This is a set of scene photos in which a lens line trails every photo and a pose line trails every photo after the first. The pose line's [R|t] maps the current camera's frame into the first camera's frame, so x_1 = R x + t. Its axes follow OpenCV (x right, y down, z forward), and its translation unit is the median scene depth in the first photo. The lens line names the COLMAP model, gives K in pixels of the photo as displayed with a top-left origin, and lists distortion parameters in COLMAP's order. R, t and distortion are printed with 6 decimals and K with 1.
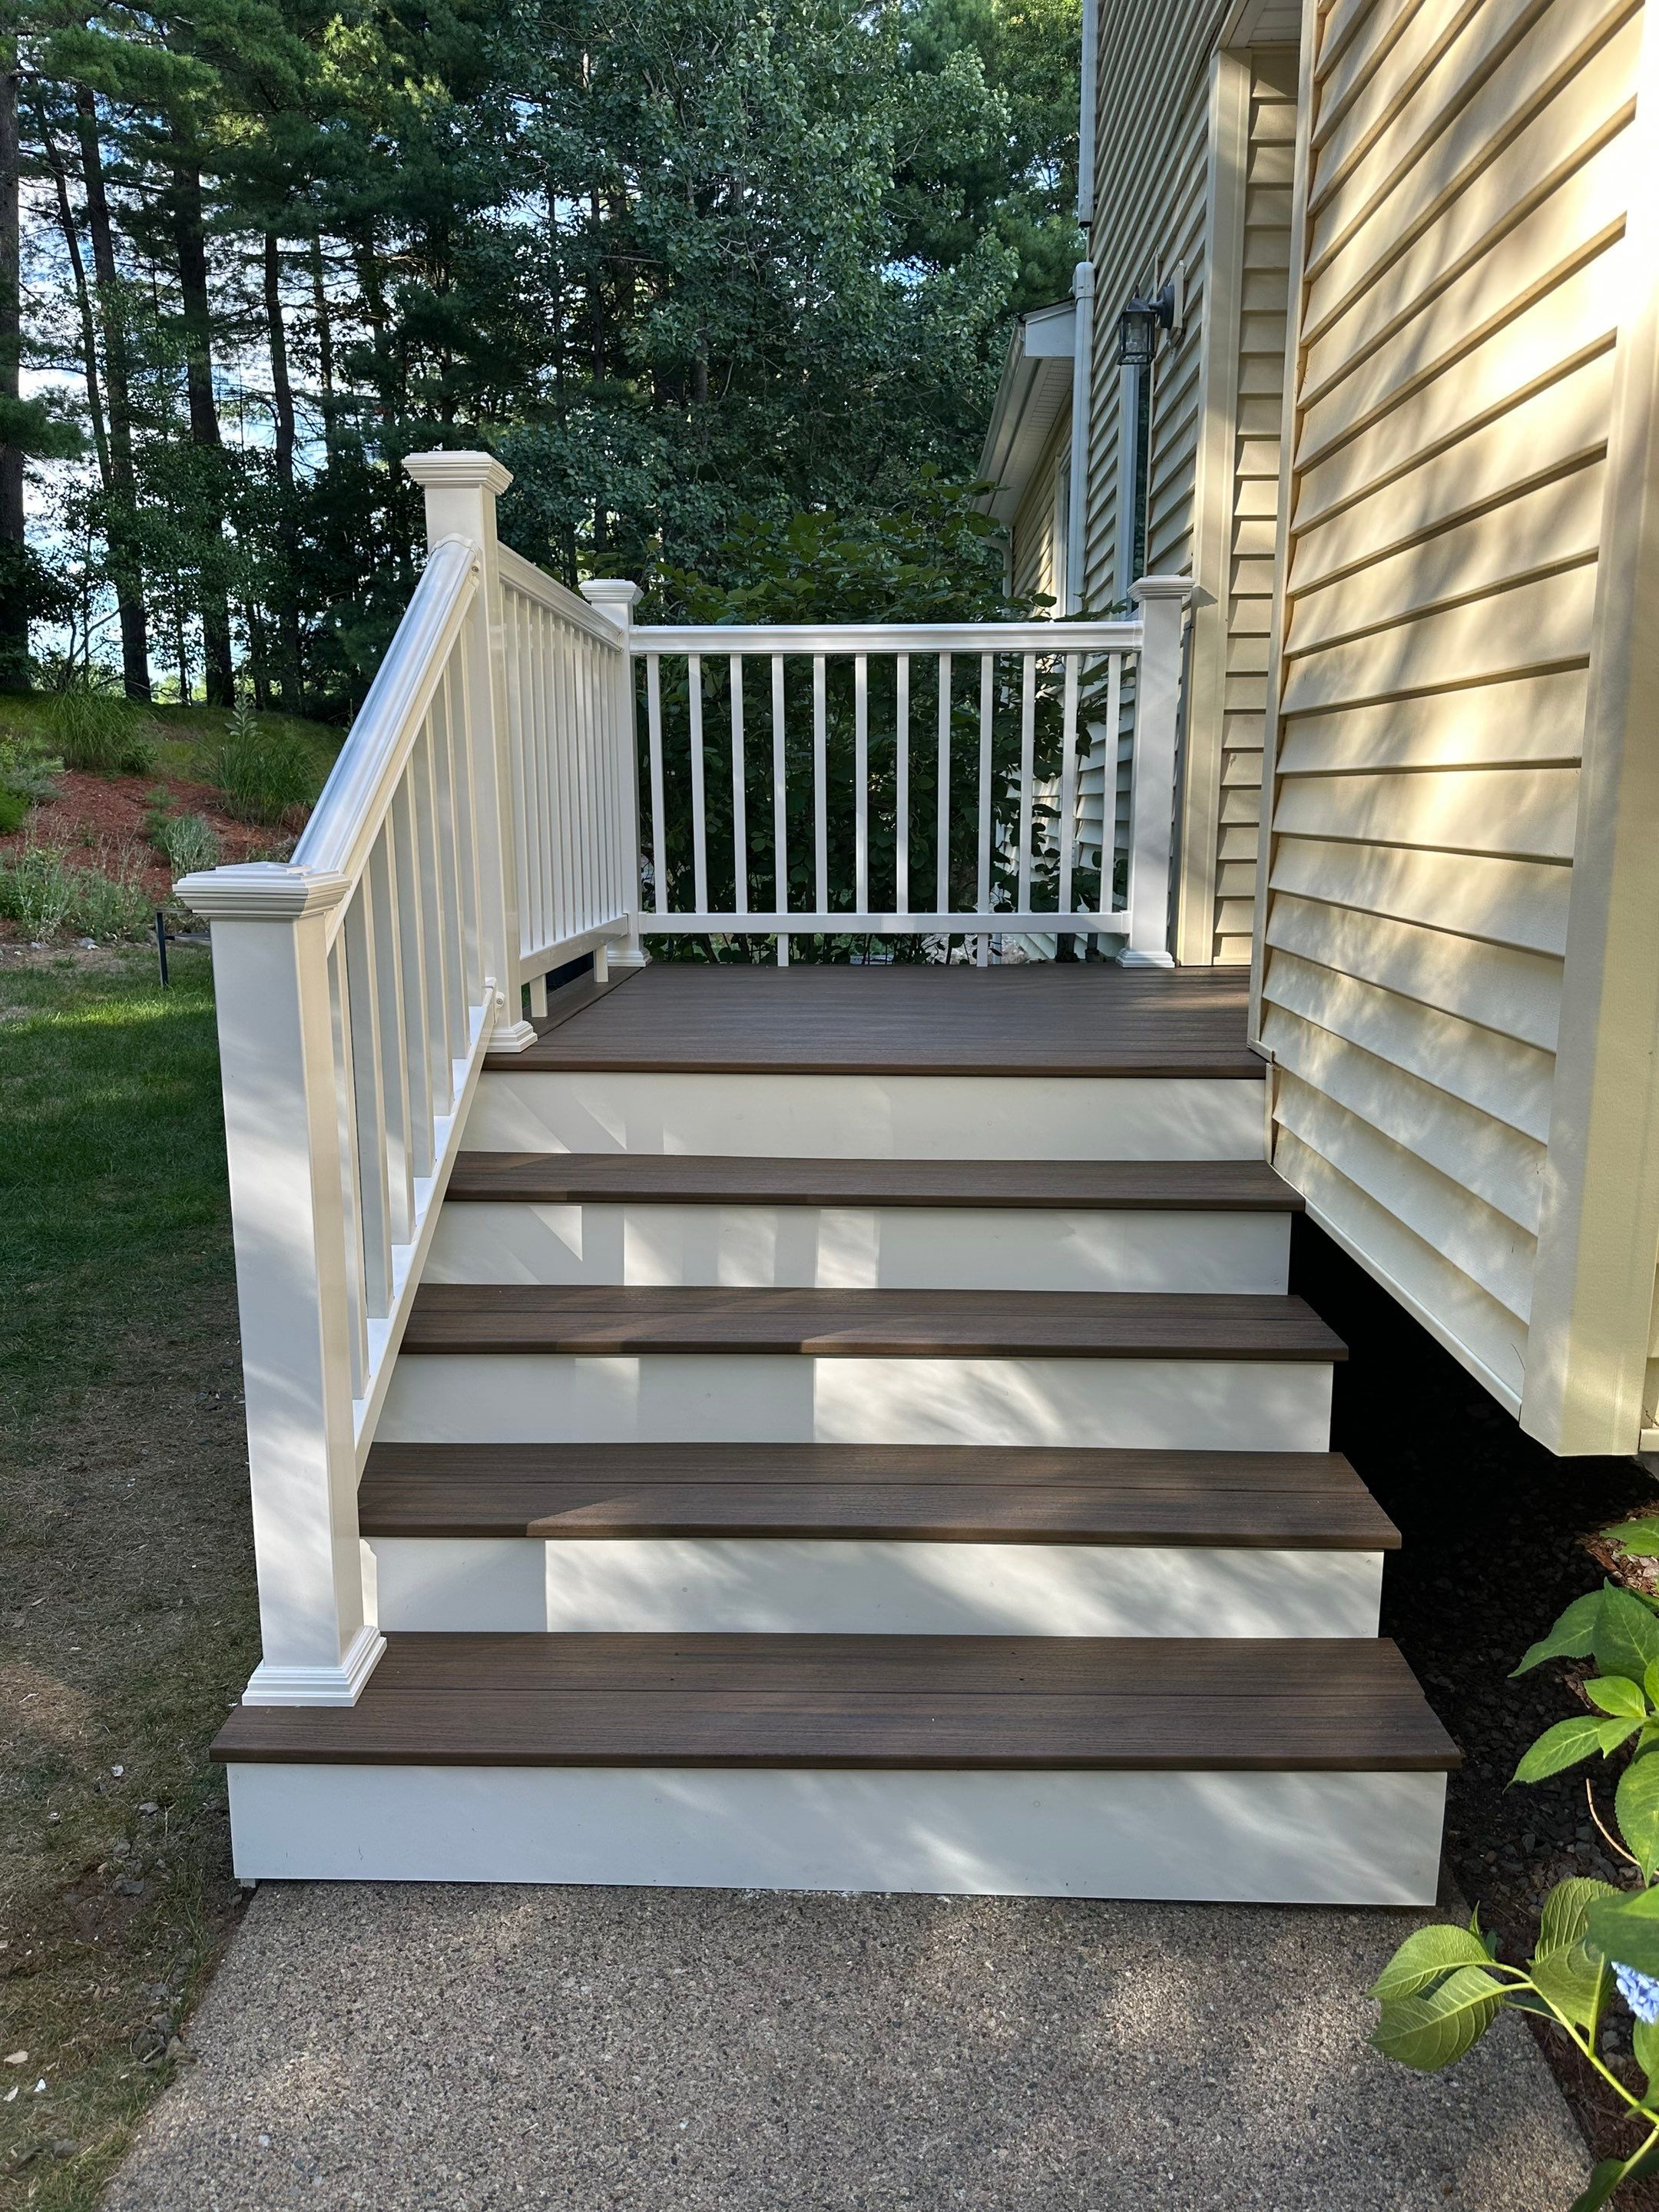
lens RADIAL K [[1581.7, 0, 796.6], [0, 1581.7, 1104.4], [0, 0, 1]] dist [0.002774, 0.000054]
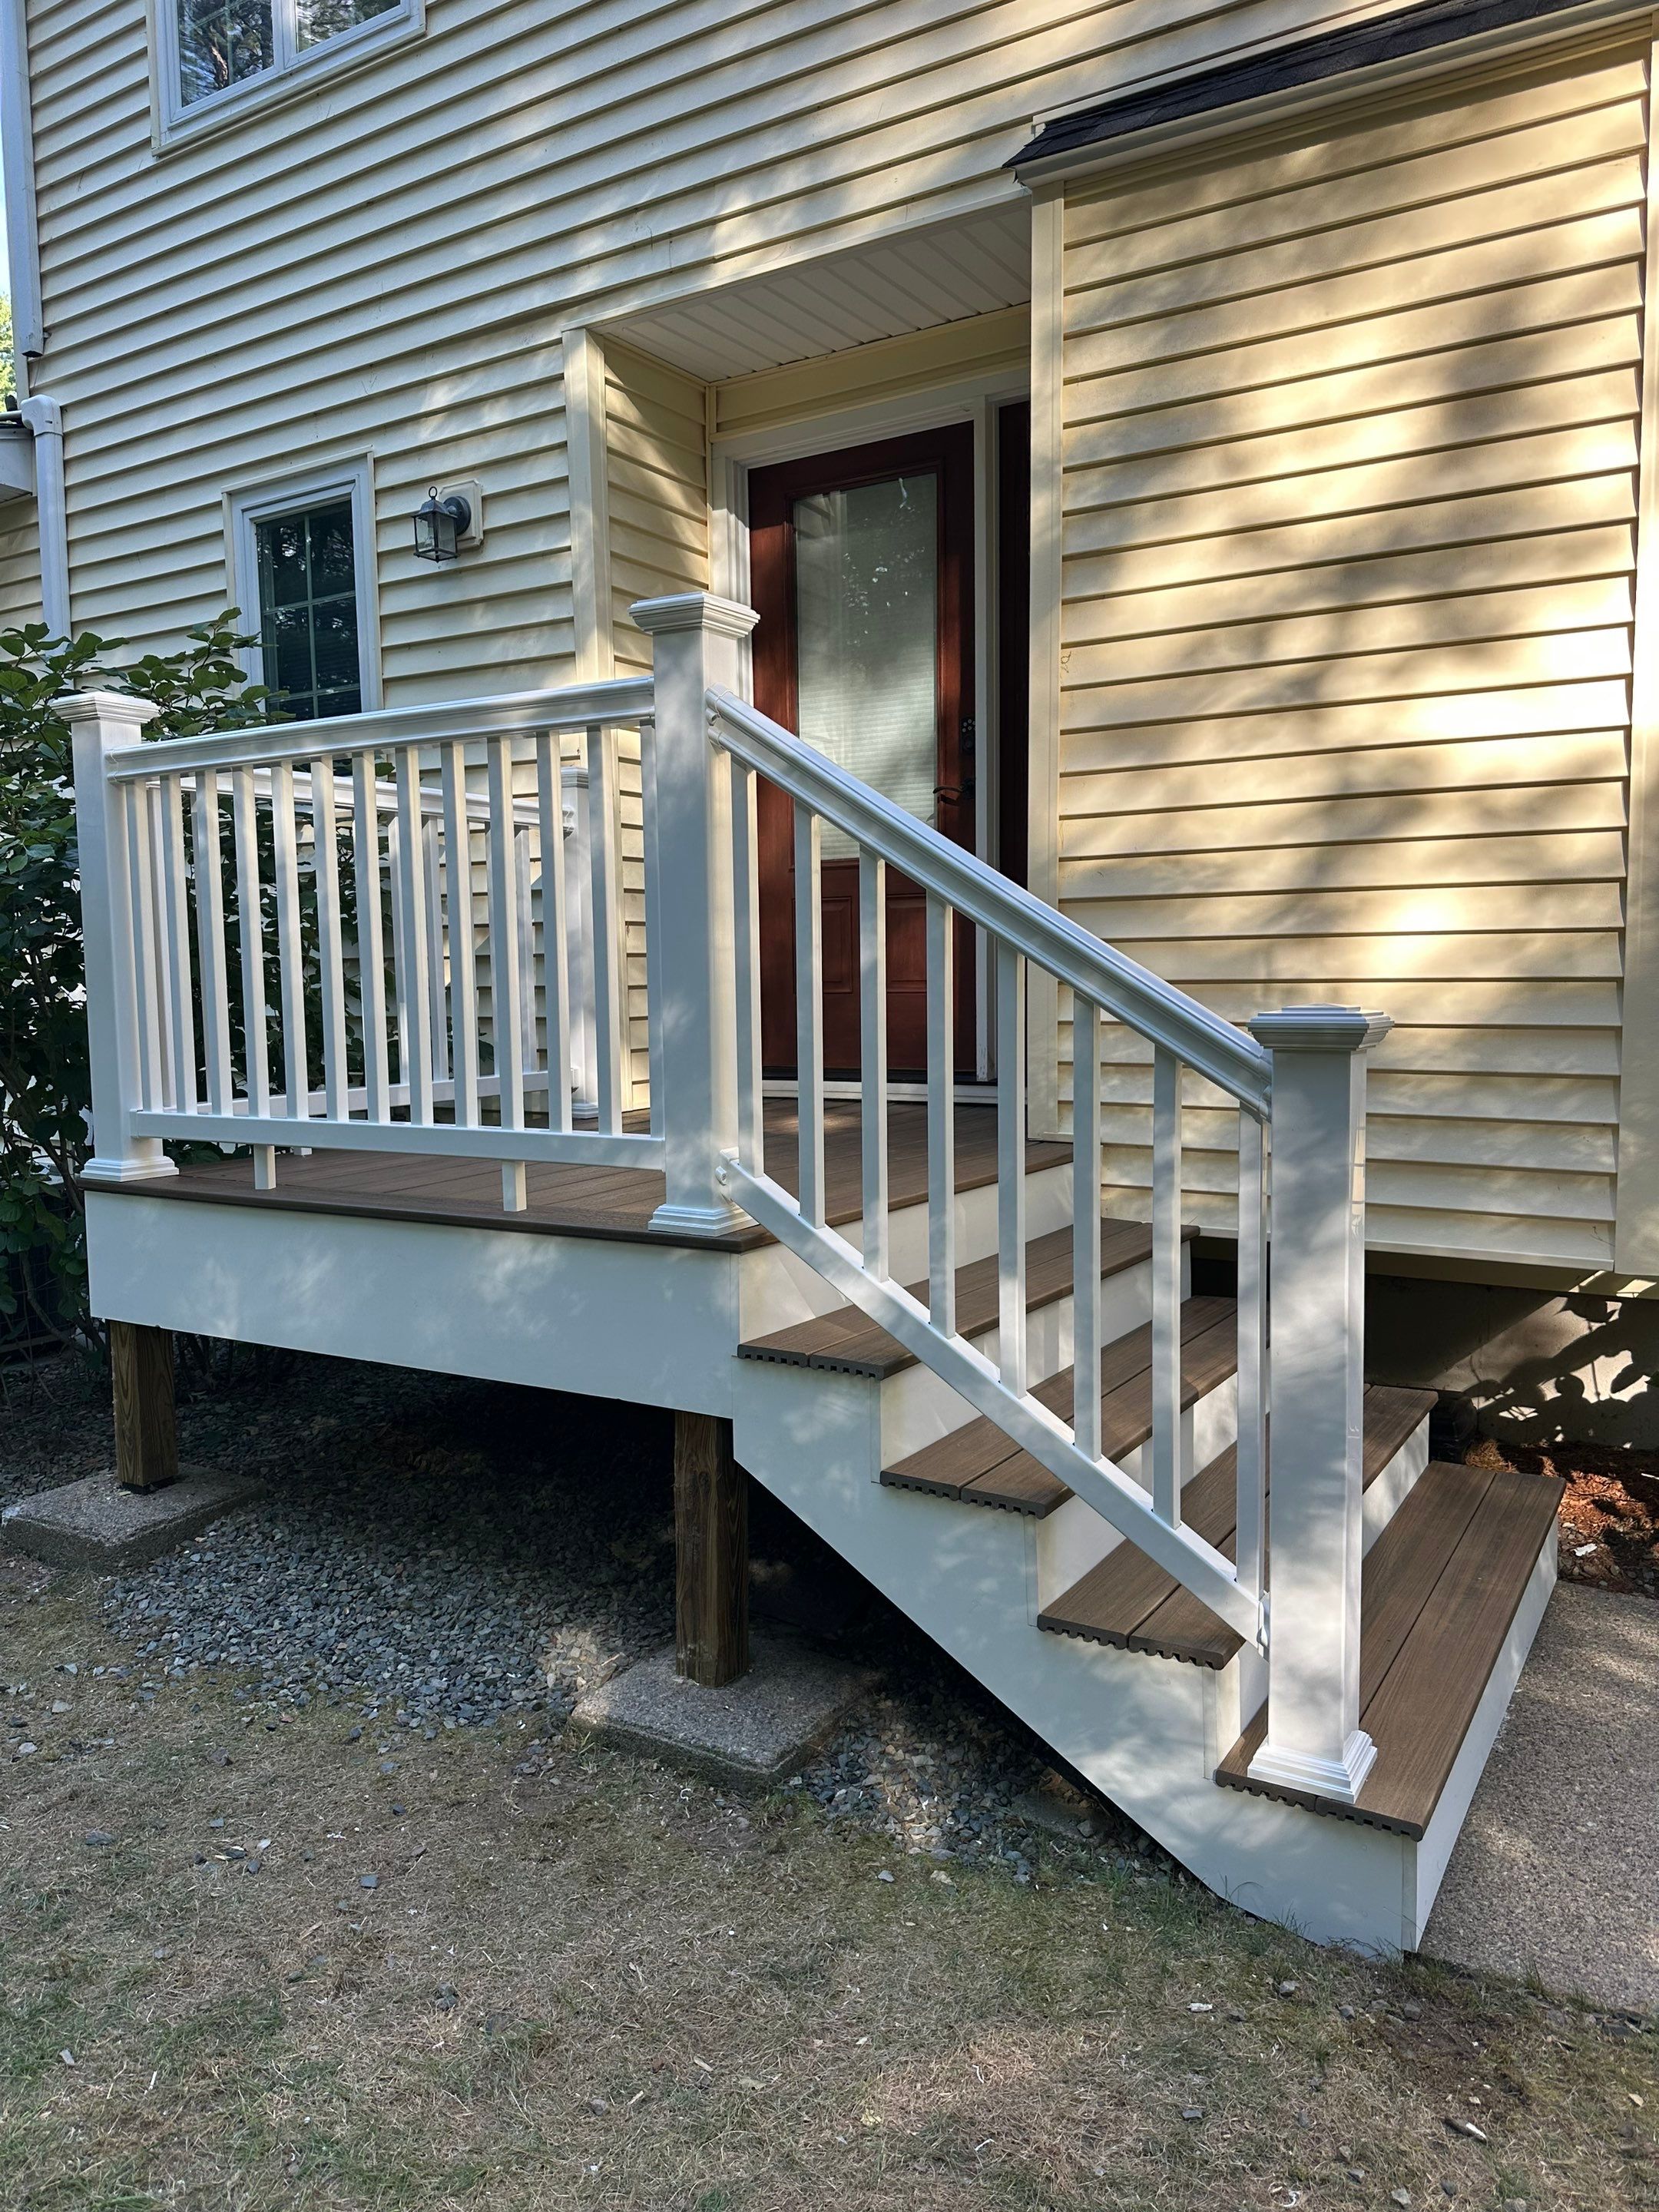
lens RADIAL K [[1581.7, 0, 796.6], [0, 1581.7, 1104.4], [0, 0, 1]] dist [0.002774, 0.000054]
pose [[0.497140, -0.083443, 0.863649, -1.474354], [0.180078, 0.983615, -0.008624, -0.139022], [-0.848778, 0.159812, 0.504020, 0.751911]]
